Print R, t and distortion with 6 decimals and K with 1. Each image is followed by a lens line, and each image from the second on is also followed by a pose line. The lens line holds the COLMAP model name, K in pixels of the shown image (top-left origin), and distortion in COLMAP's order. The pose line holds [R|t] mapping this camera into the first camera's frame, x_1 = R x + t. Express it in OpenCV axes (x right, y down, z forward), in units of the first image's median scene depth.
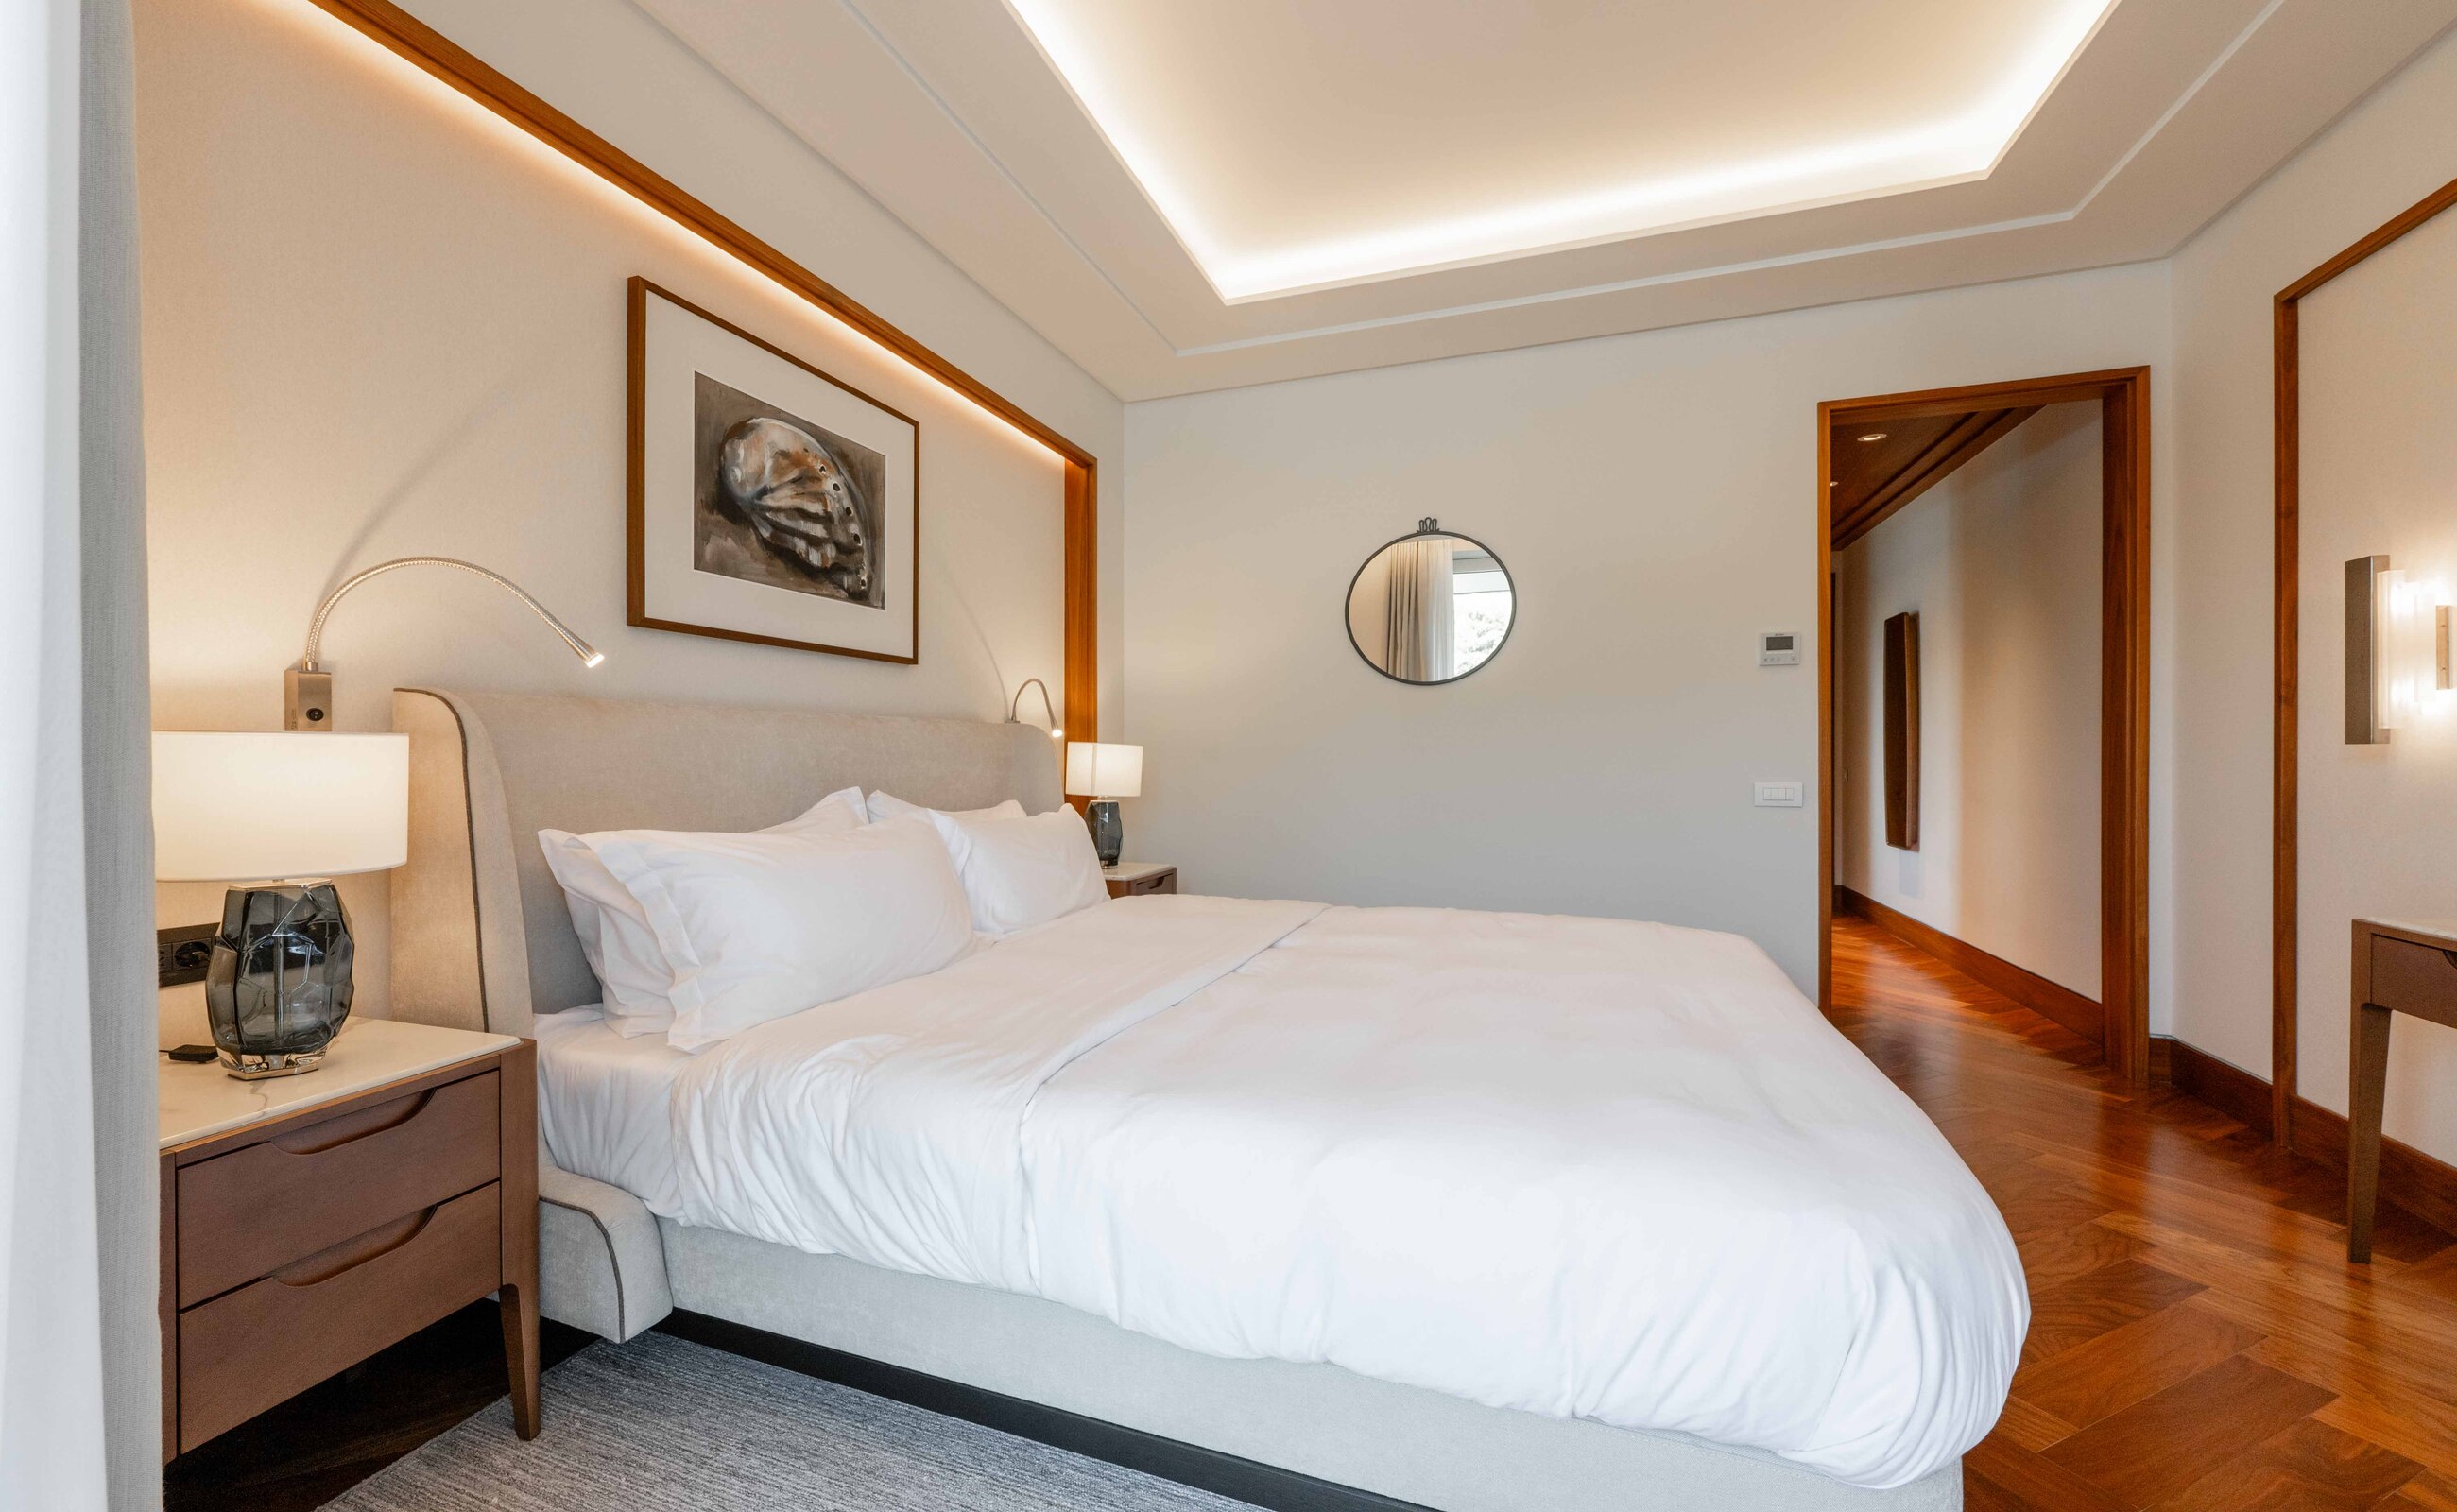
lens RADIAL K [[971.2, 0, 1218.7], [0, 971.2, 748.2], [0, 0, 1]] dist [-0.001623, 0.000231]
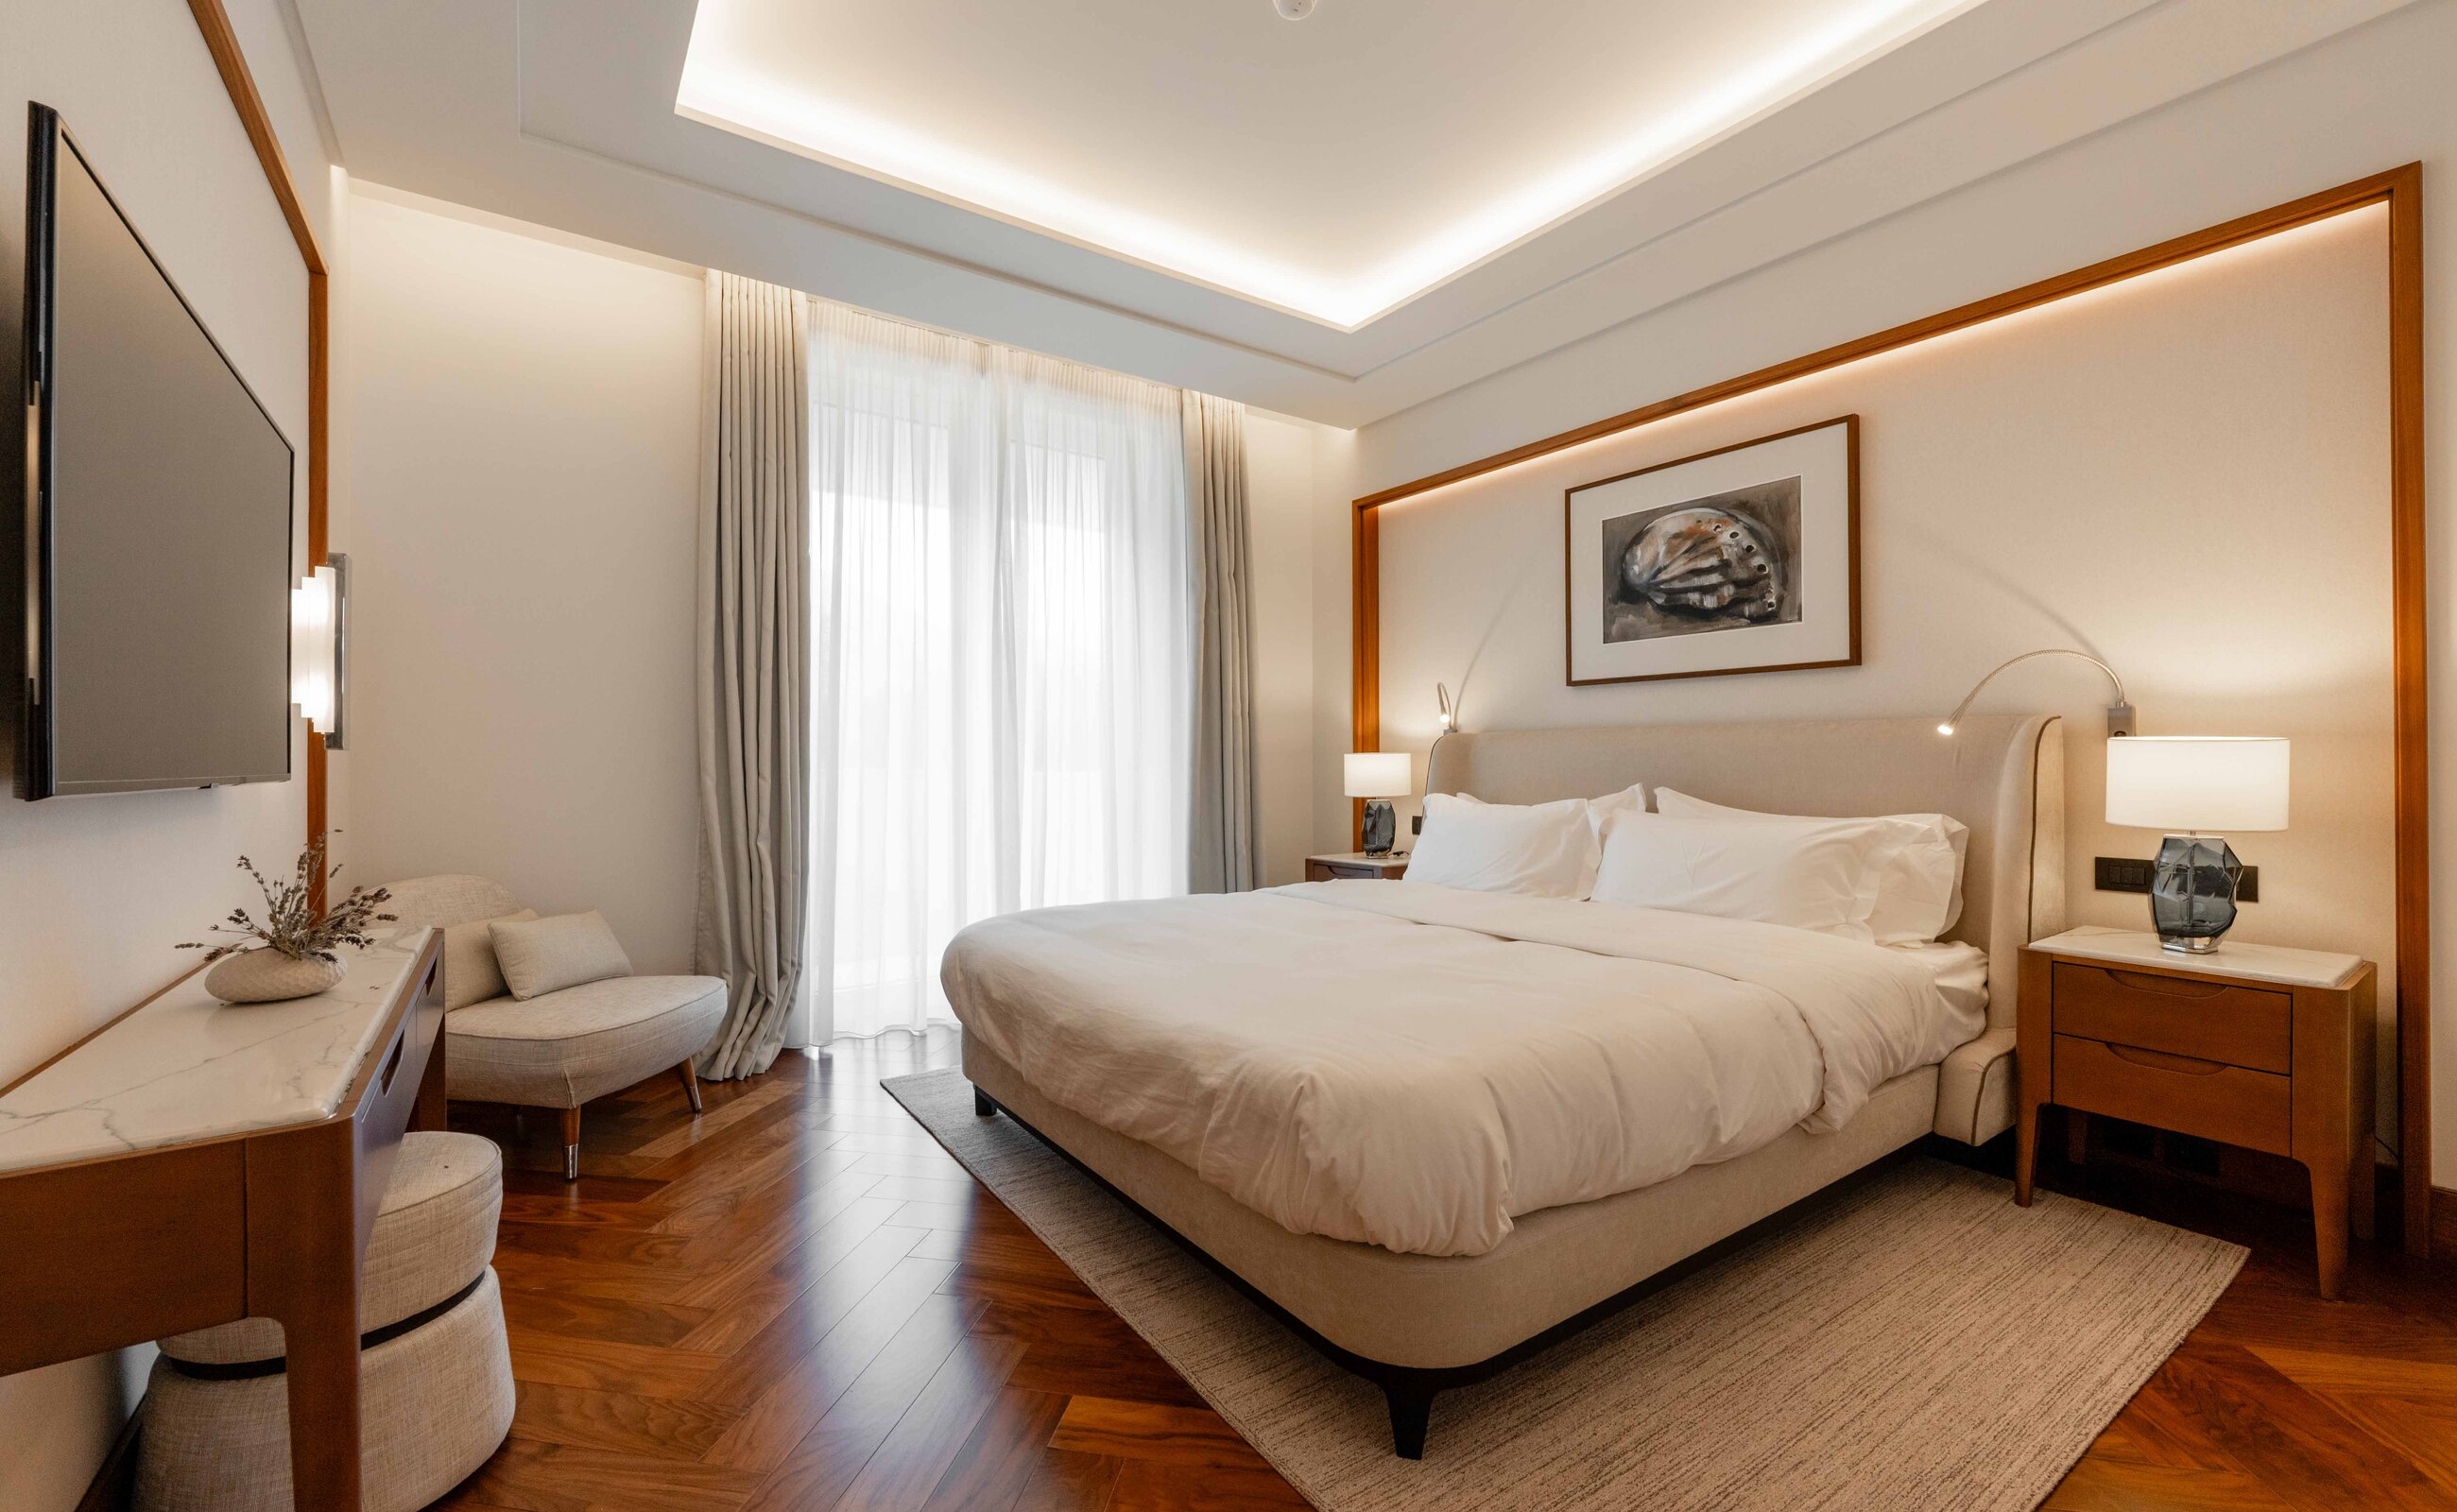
lens RADIAL K [[971.2, 0, 1212.1], [0, 971.2, 757.9], [0, 0, 1]] dist [-0.001623, 0.000231]
pose [[-0.578347, 0.004079, -0.815781, 1.040055], [0.009082, 0.999958, -0.001439, 0.001572], [0.815740, -0.008241, -0.578360, 1.269131]]
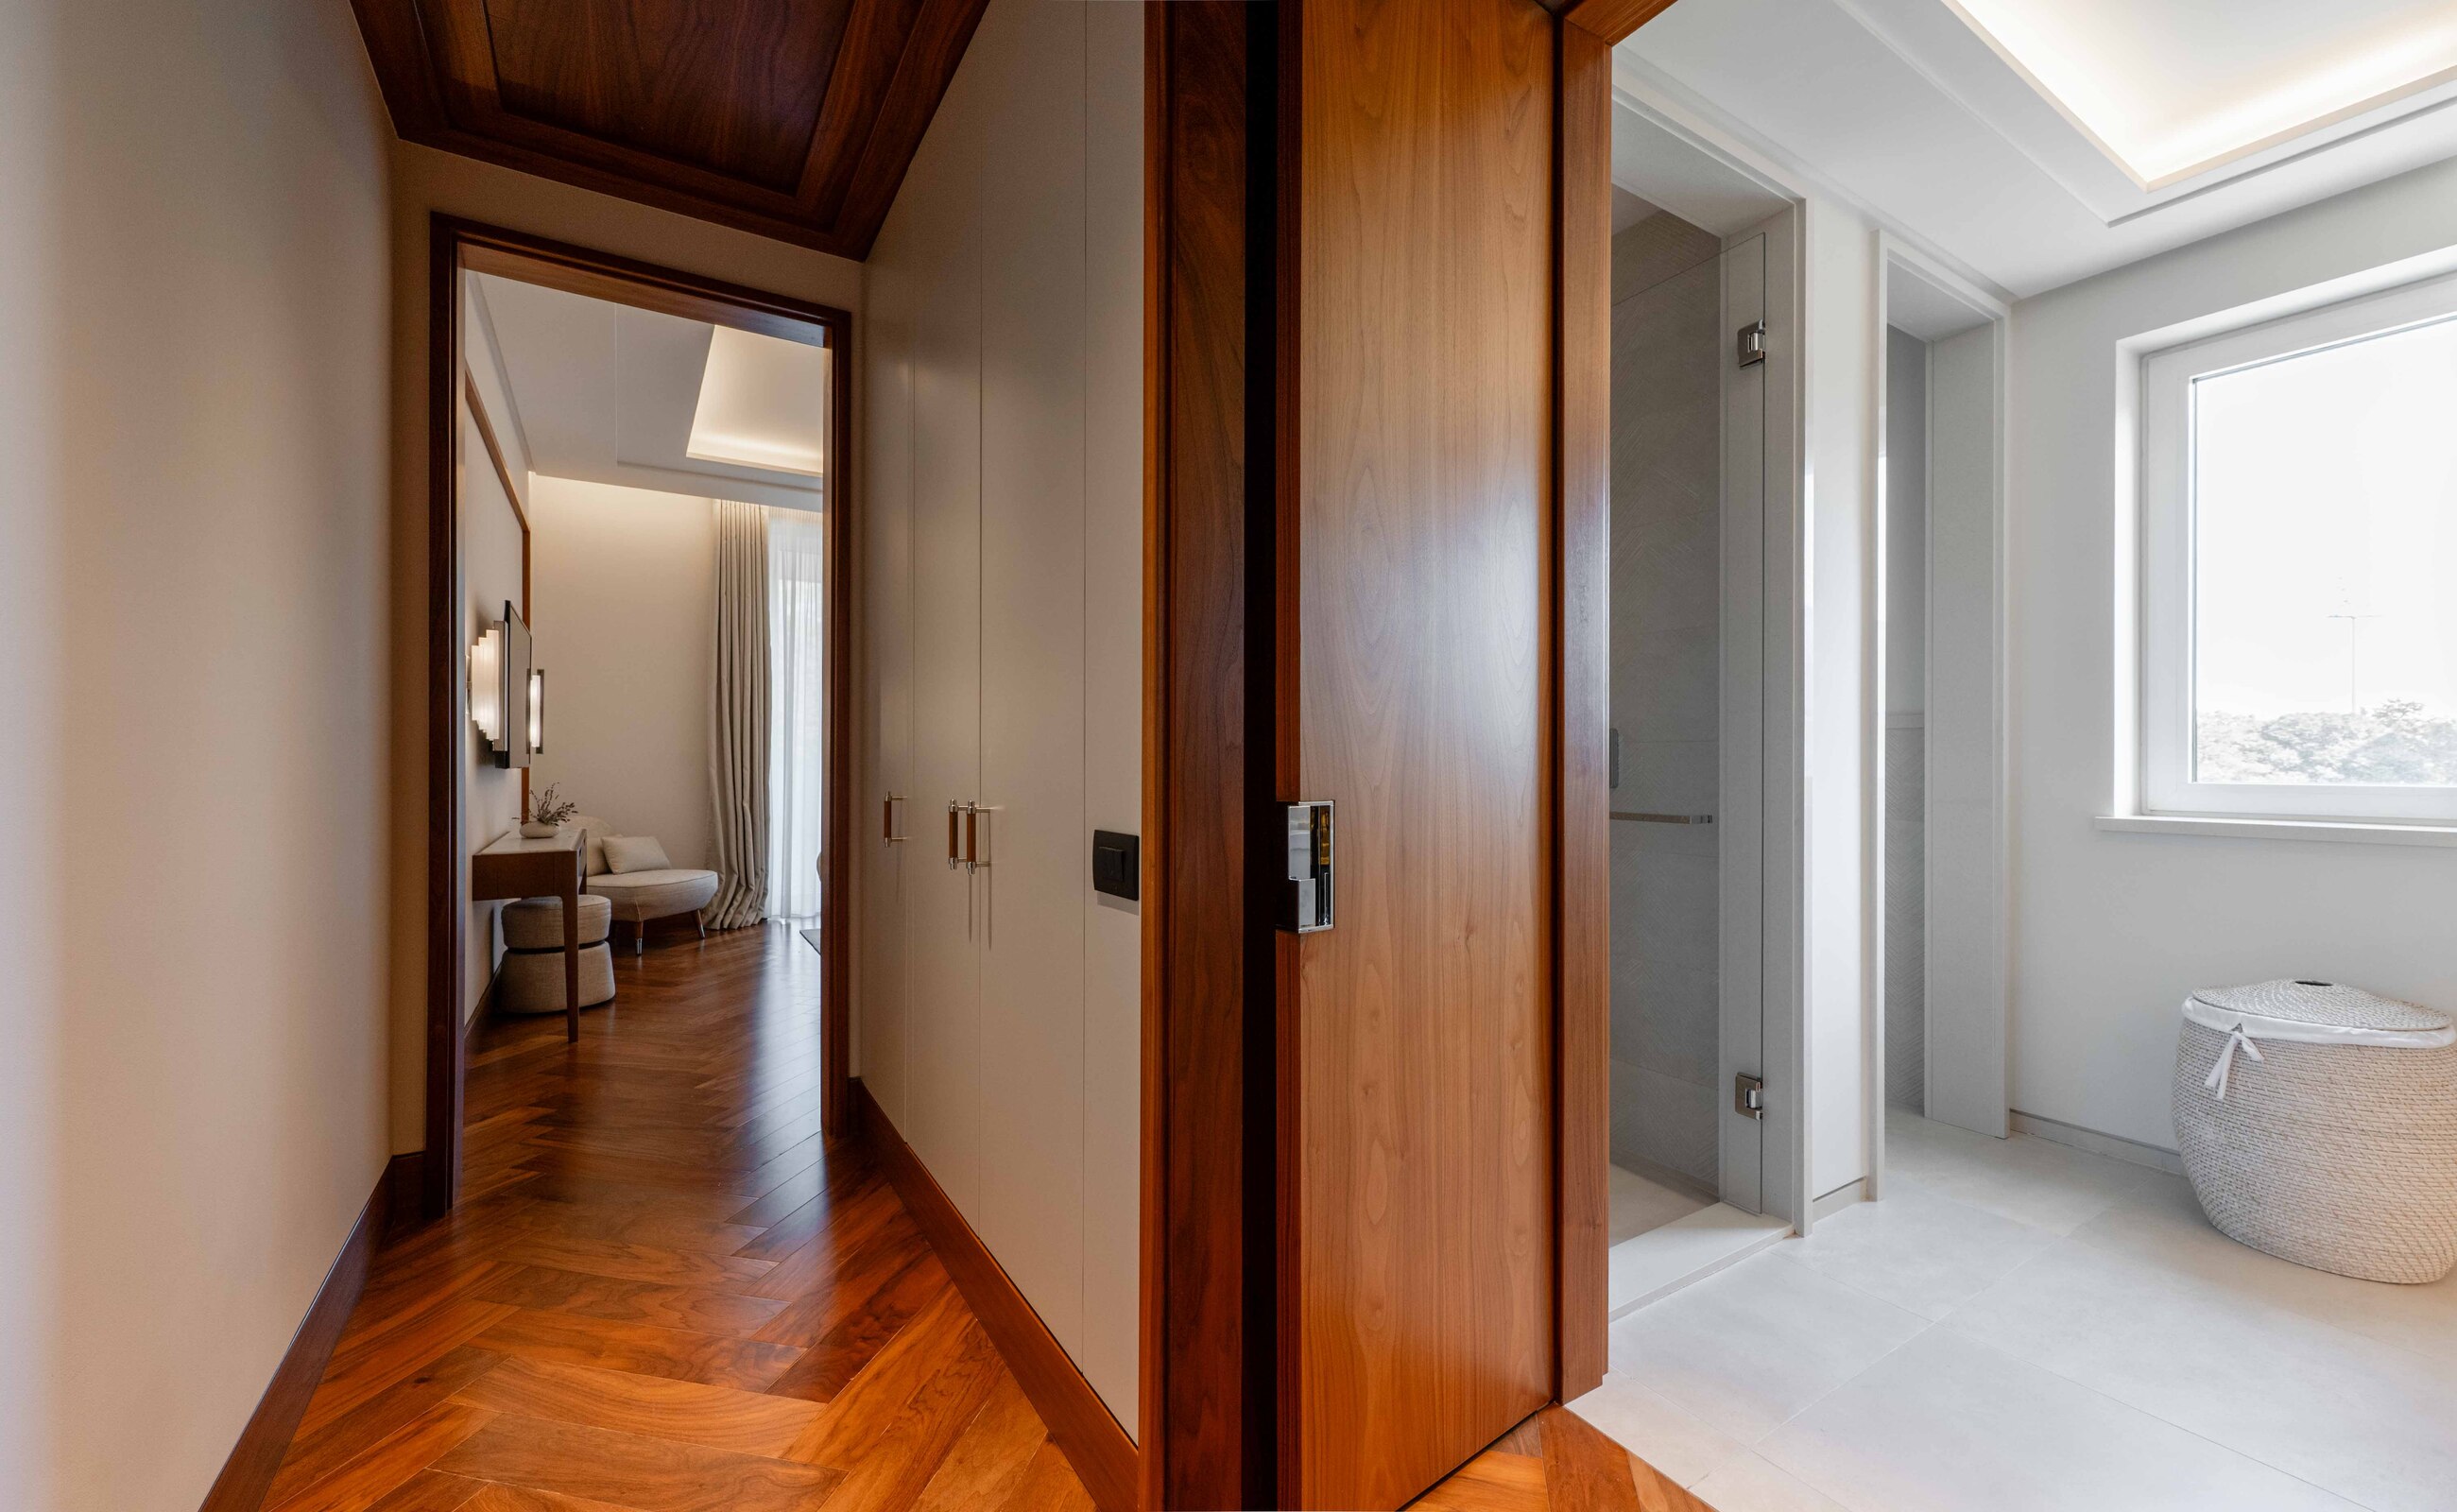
lens RADIAL K [[971.2, 0, 1230.2], [0, 971.2, 759.3], [0, 0, 1]] dist [-0.001623, 0.000231]
pose [[-0.622134, 0.006753, -0.782881, 3.279113], [0.003251, 0.999976, 0.006042, -0.063355], [0.782904, 0.001214, -0.622142, 7.679194]]
